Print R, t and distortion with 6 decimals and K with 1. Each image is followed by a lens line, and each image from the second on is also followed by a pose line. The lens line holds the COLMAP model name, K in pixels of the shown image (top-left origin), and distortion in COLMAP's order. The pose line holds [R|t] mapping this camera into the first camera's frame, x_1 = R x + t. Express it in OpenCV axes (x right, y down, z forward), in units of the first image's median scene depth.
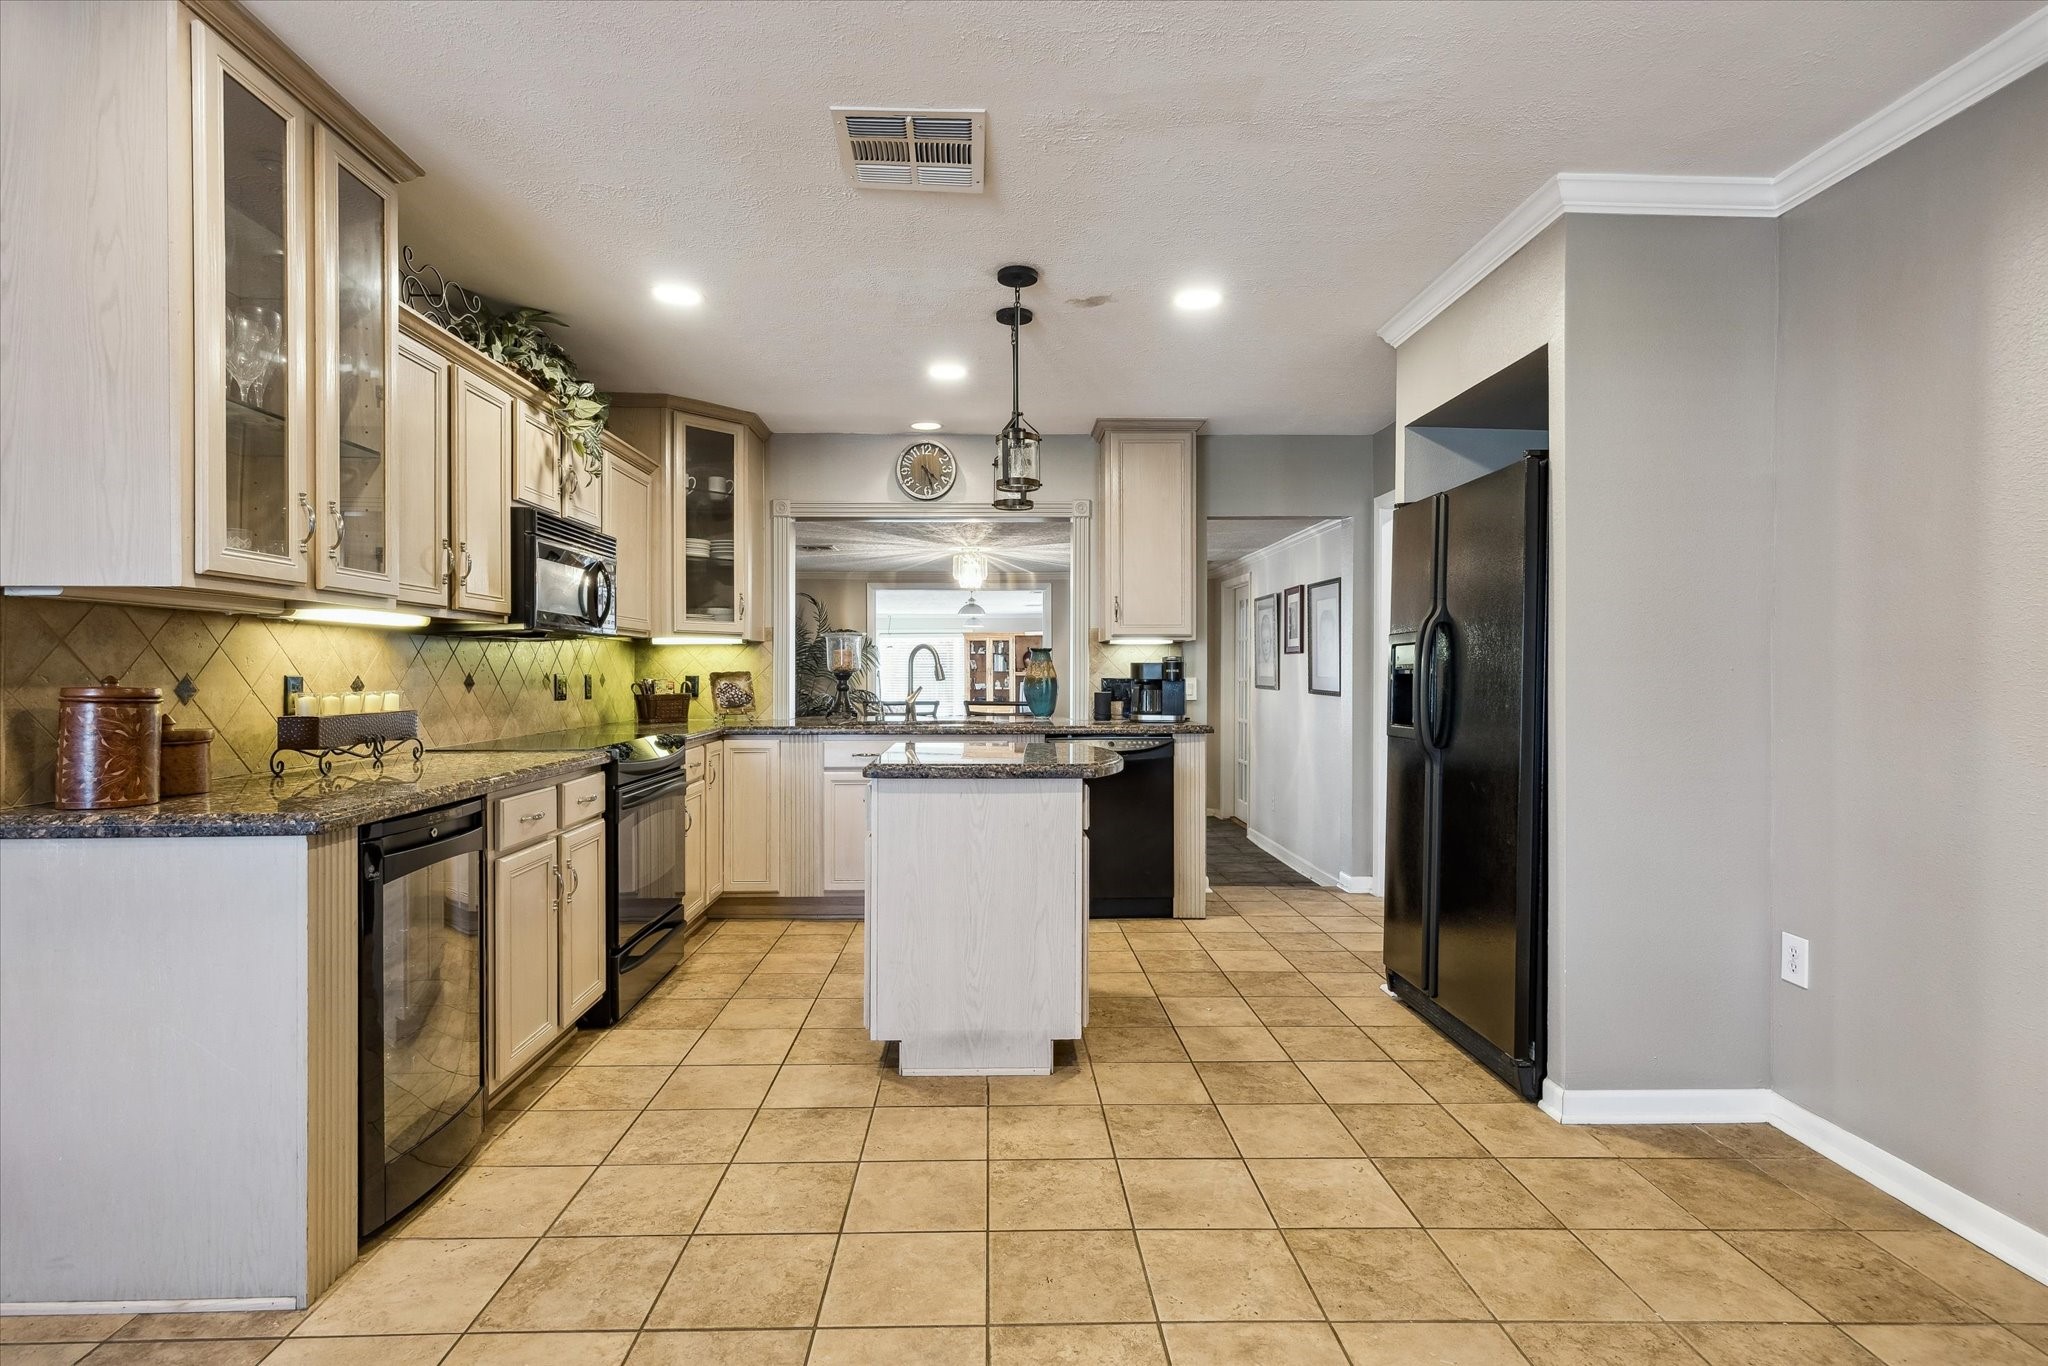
lens RADIAL K [[1024.0, 0, 997.9], [0, 1024.0, 663.3], [0, 0, 1]] dist [-0.000908, 0.000323]
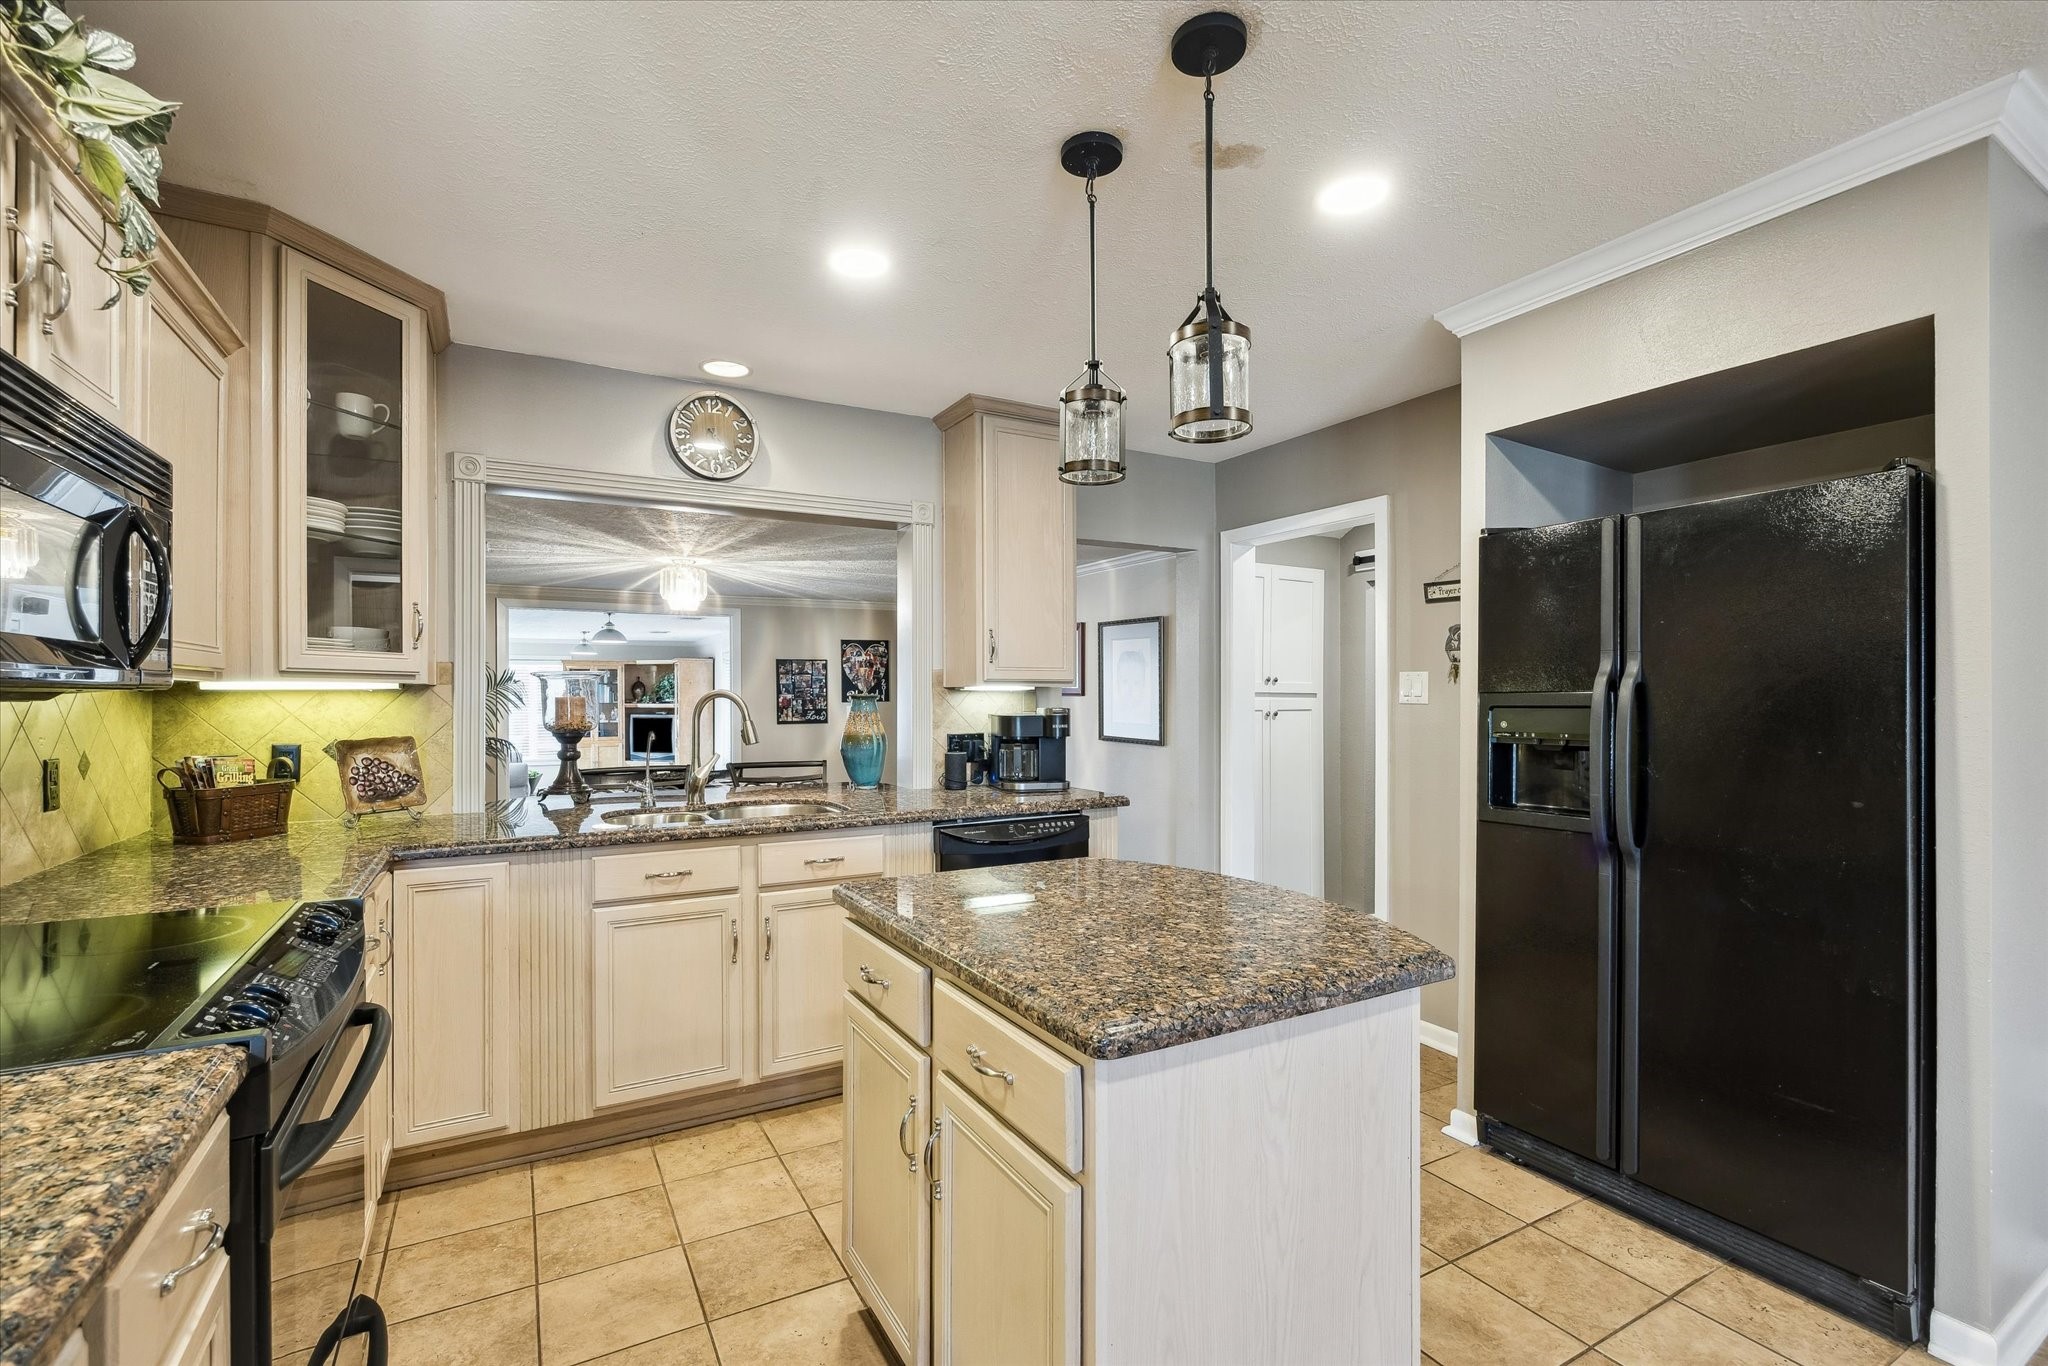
lens RADIAL K [[904.8, 0, 1017.4], [0, 904.8, 687.2], [0, 0, 1]] dist [-0.010162, 0.001078]
pose [[0.881889, 0.003280, 0.471446, -0.184123], [-0.003058, 0.999995, -0.001237, -0.021266], [-0.471448, -0.000350, 0.881894, 0.387170]]
